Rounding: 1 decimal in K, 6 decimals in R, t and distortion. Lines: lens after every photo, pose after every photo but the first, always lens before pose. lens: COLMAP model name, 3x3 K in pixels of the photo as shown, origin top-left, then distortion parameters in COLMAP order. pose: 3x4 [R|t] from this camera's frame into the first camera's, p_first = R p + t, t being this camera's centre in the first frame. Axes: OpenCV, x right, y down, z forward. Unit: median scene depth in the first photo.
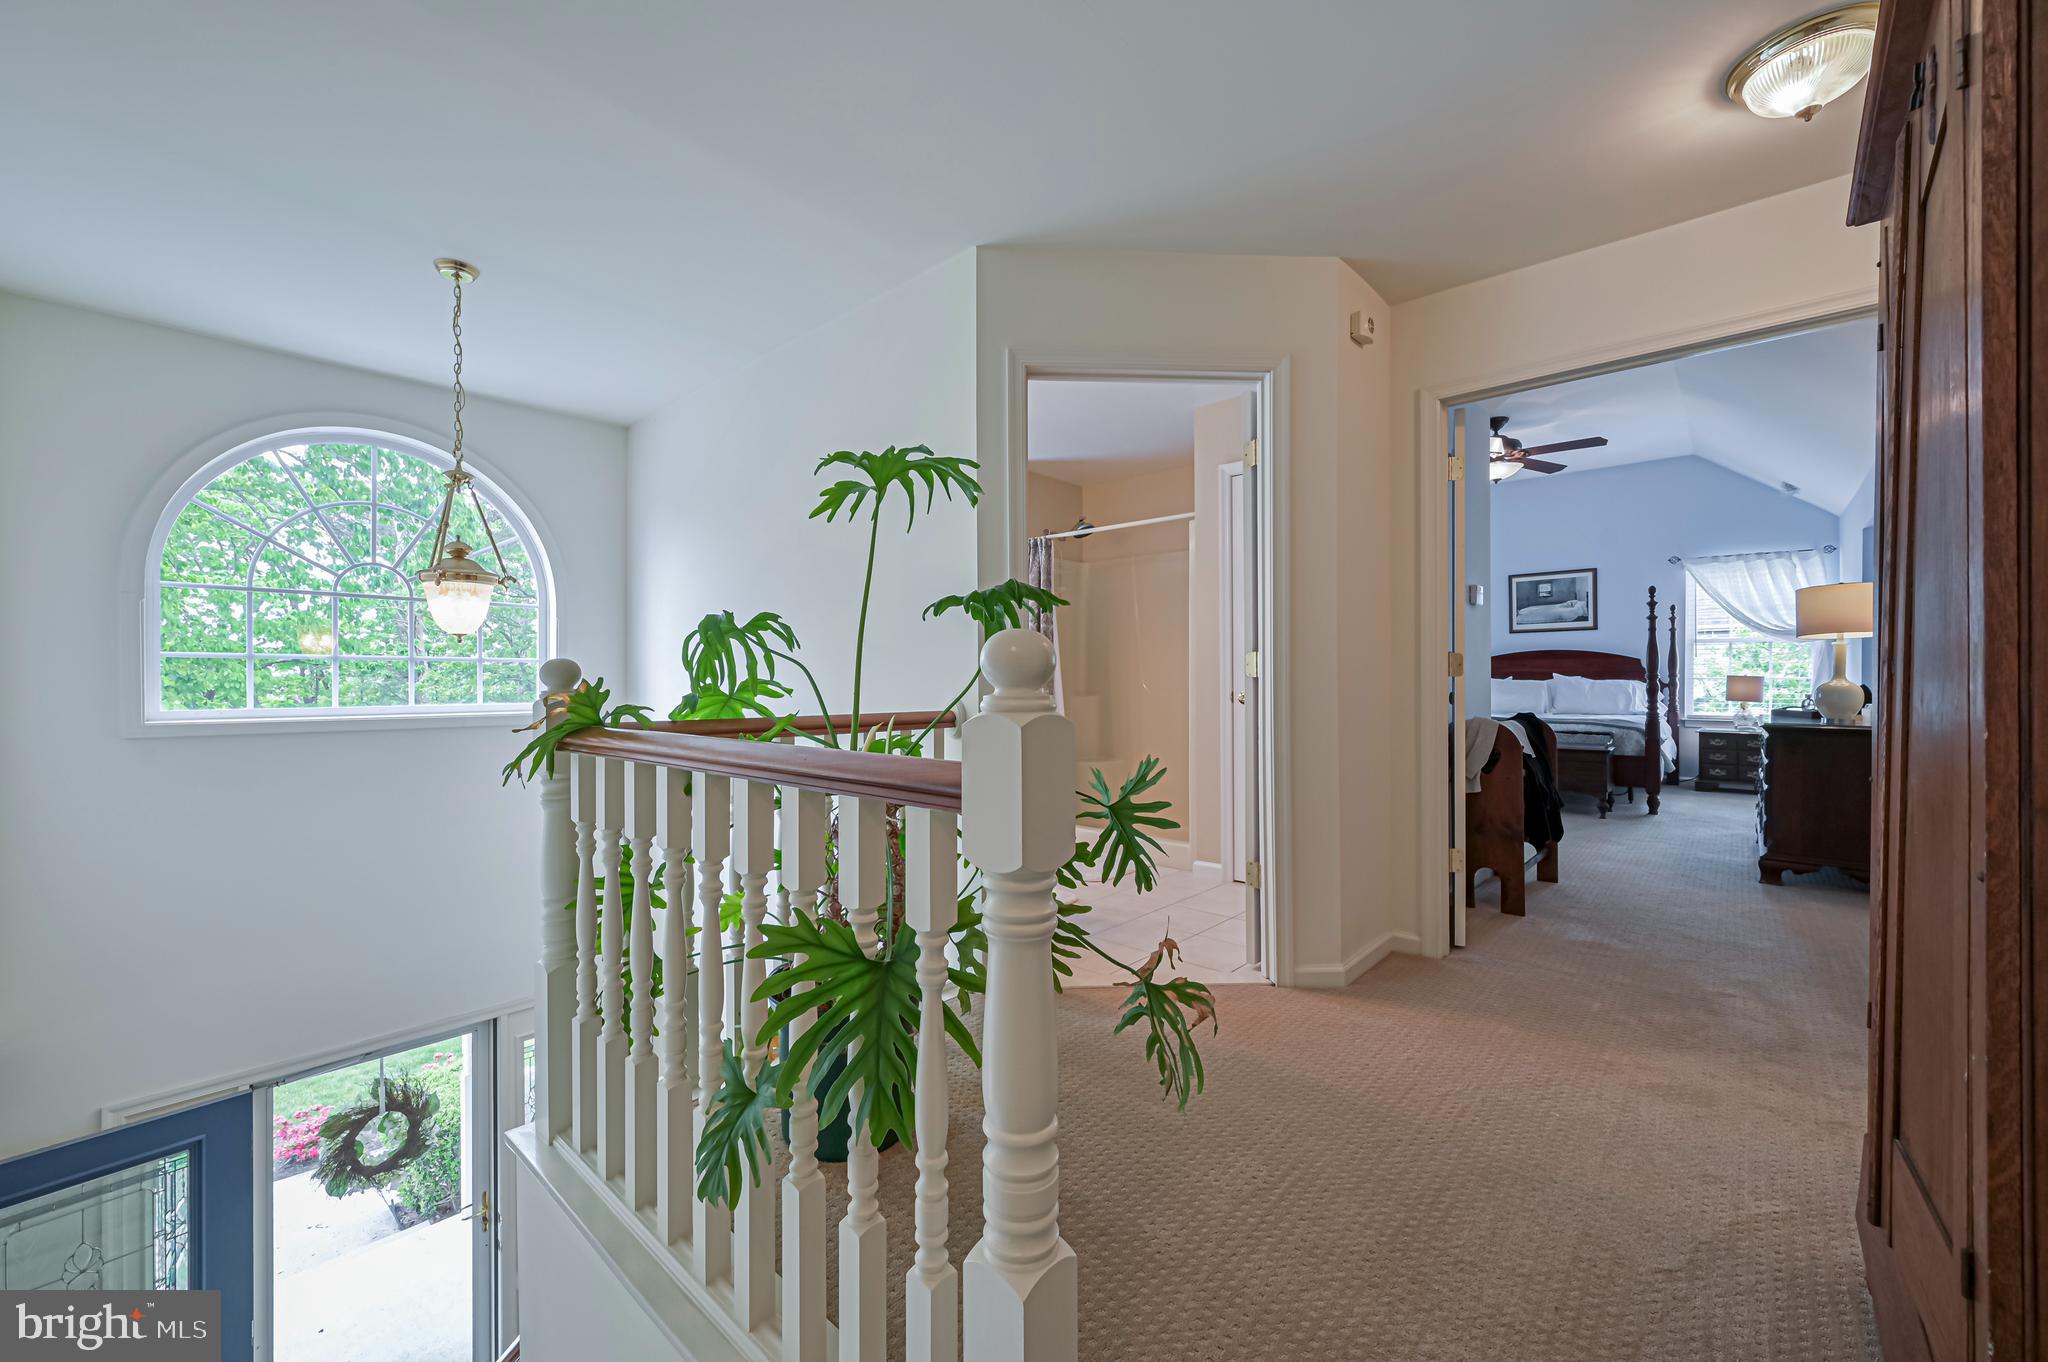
lens RADIAL K [[808.0, 0, 1024.0], [0, 808.0, 681.0], [0, 0, 1]] dist [0.002667, 0.000107]
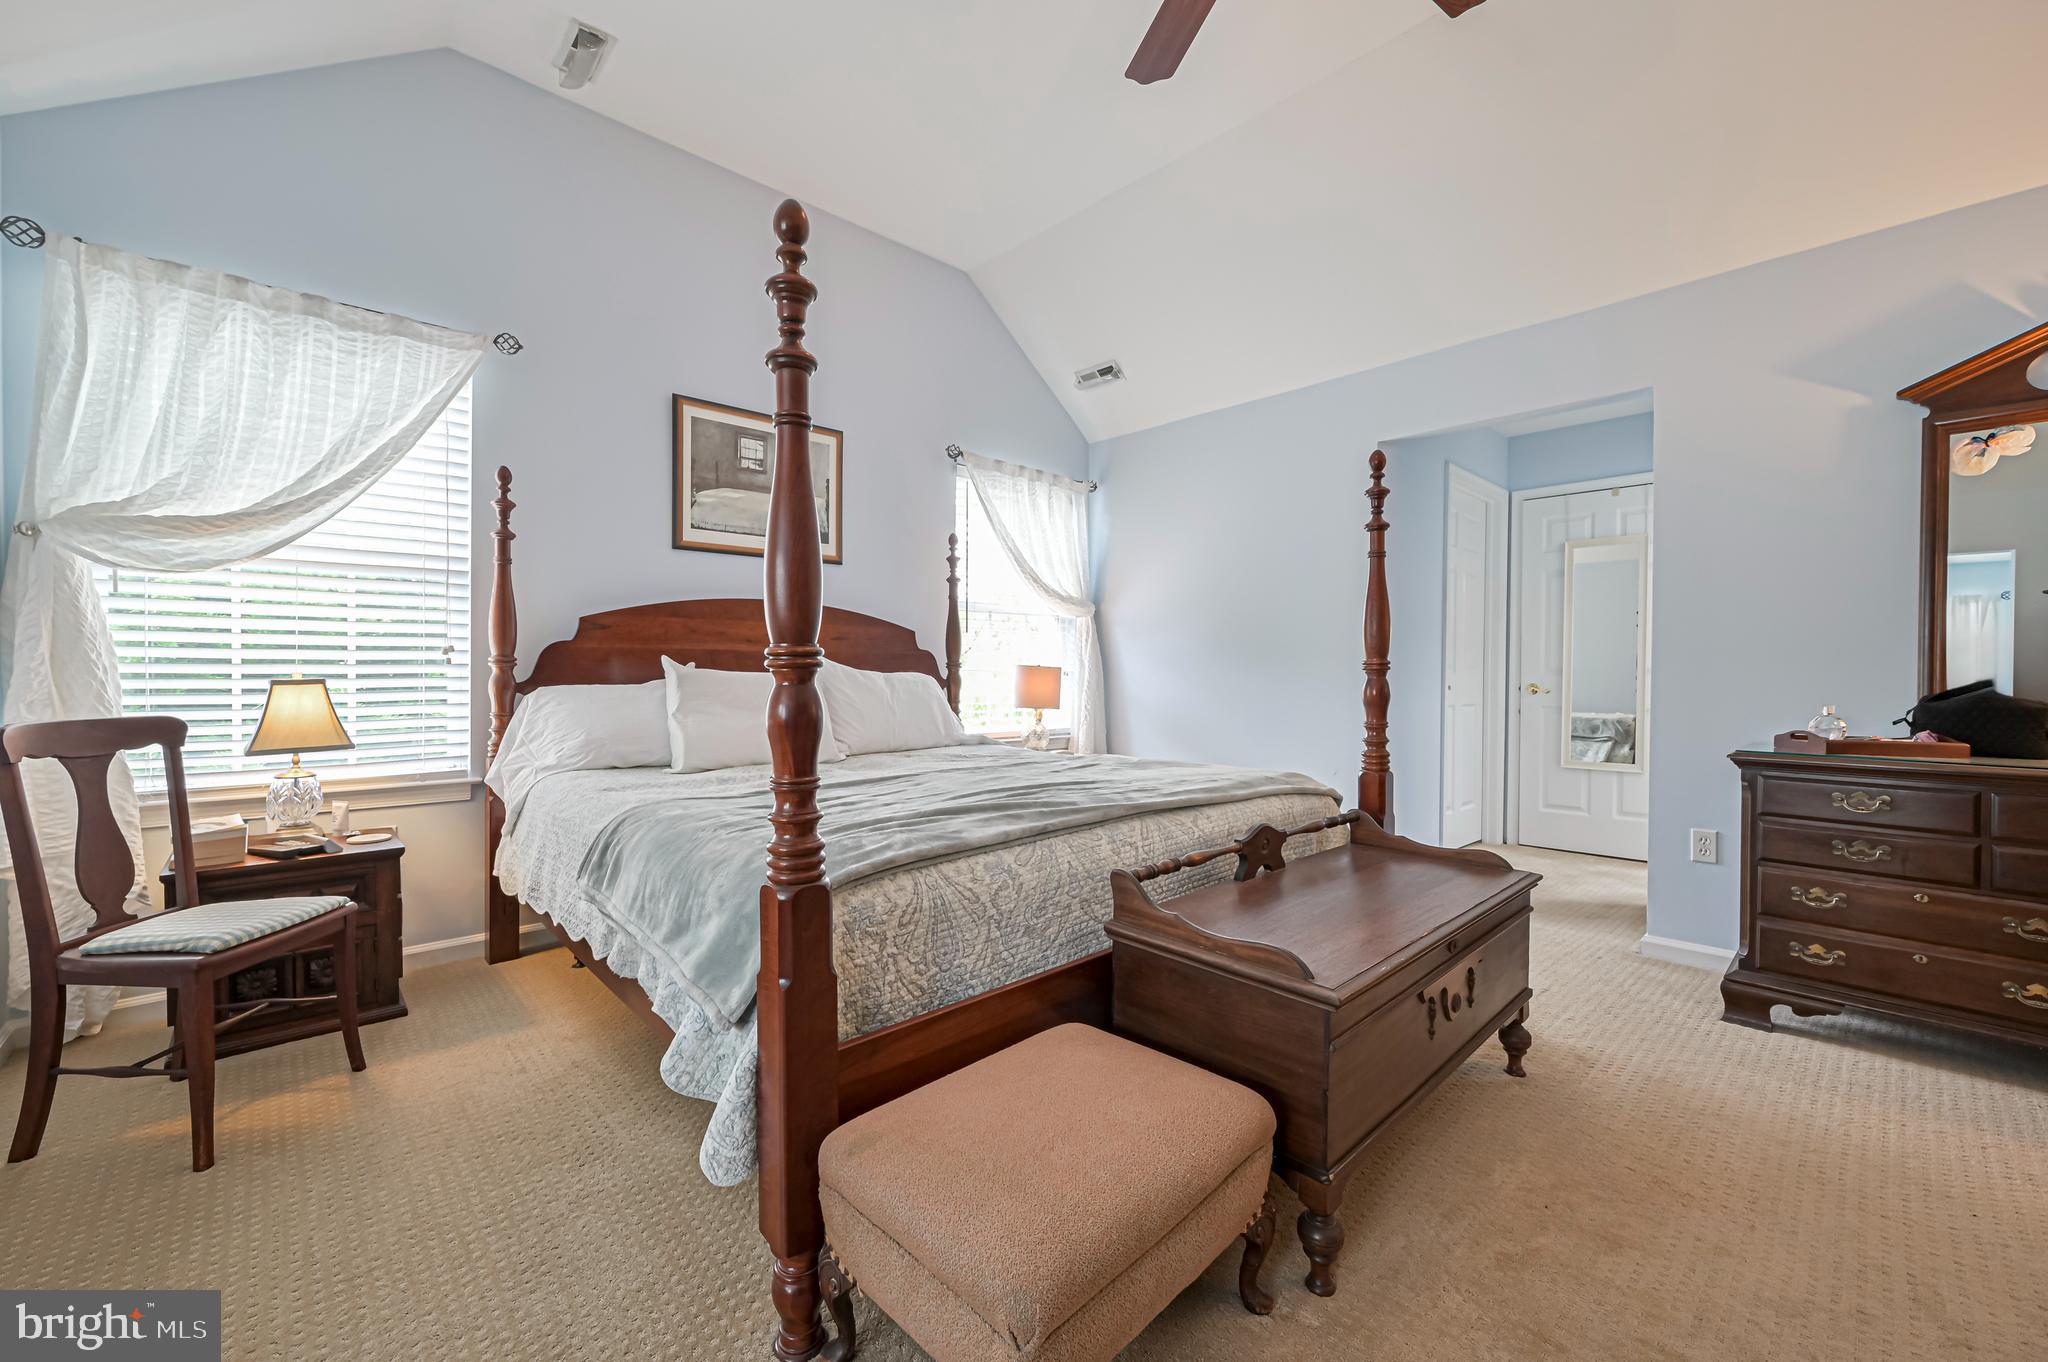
lens RADIAL K [[808.0, 0, 1024.0], [0, 808.0, 681.0], [0, 0, 1]] dist [0.002667, 0.000107]
pose [[0.081819, -0.009476, 0.996602, 0.268196], [-0.002600, 0.999949, 0.009721, -0.001132], [-0.996644, -0.003387, 0.081790, 0.915901]]
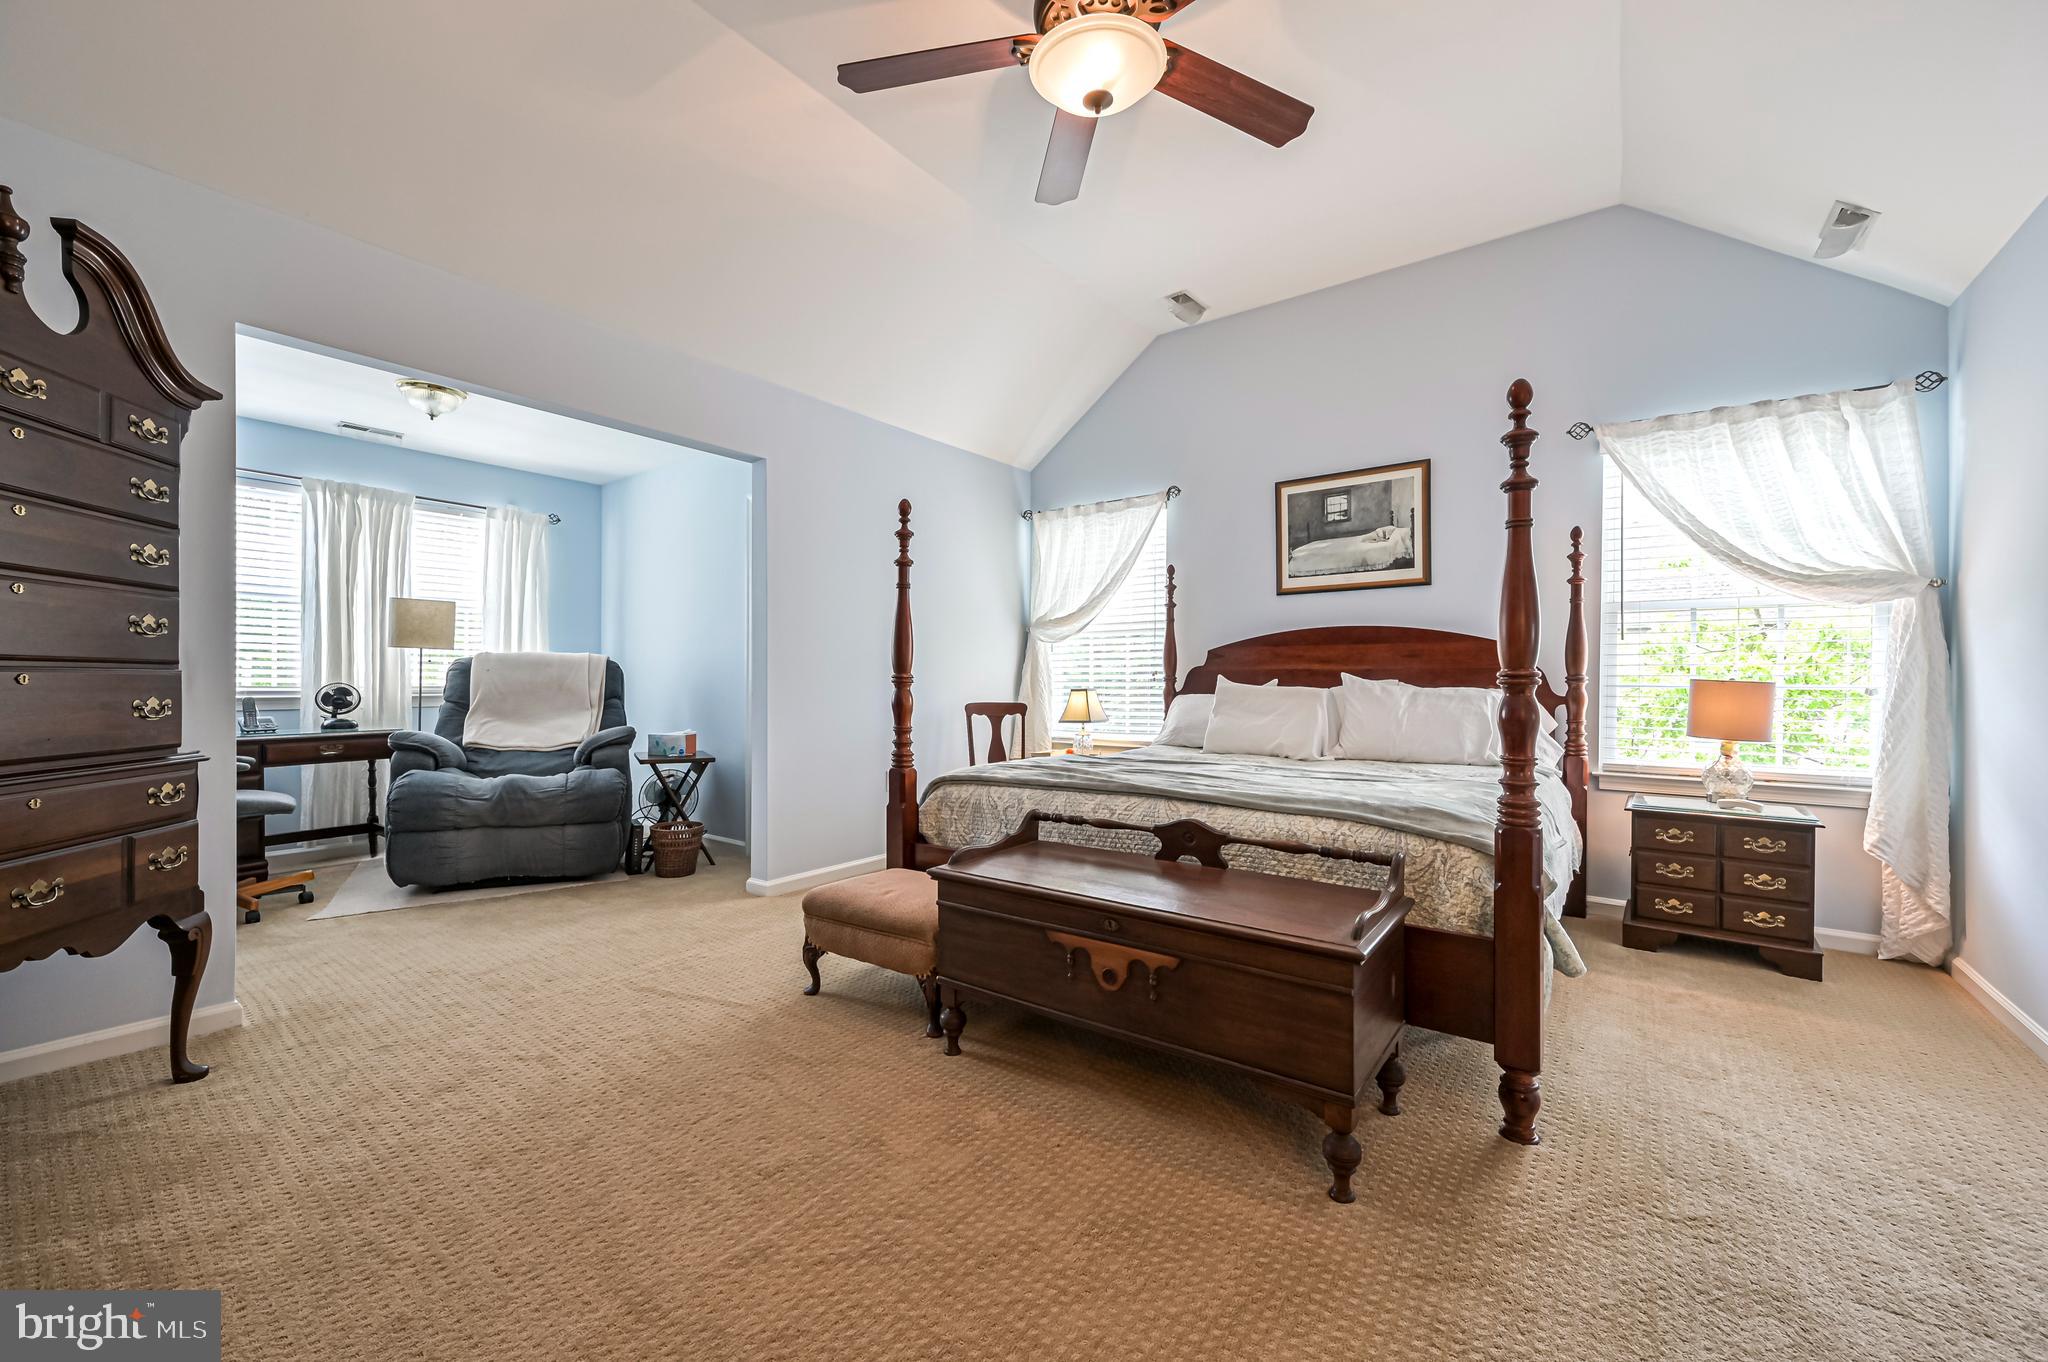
lens RADIAL K [[816.2, 0, 1024.0], [0, 816.2, 681.0], [0, 0, 1]] dist [0.009495, 0.000026]
pose [[0.995889, 0.006714, 0.090333, 0.446923], [-0.006640, 0.999977, -0.001120, -0.003042], [-0.090338, 0.000516, 0.995911, 0.563400]]
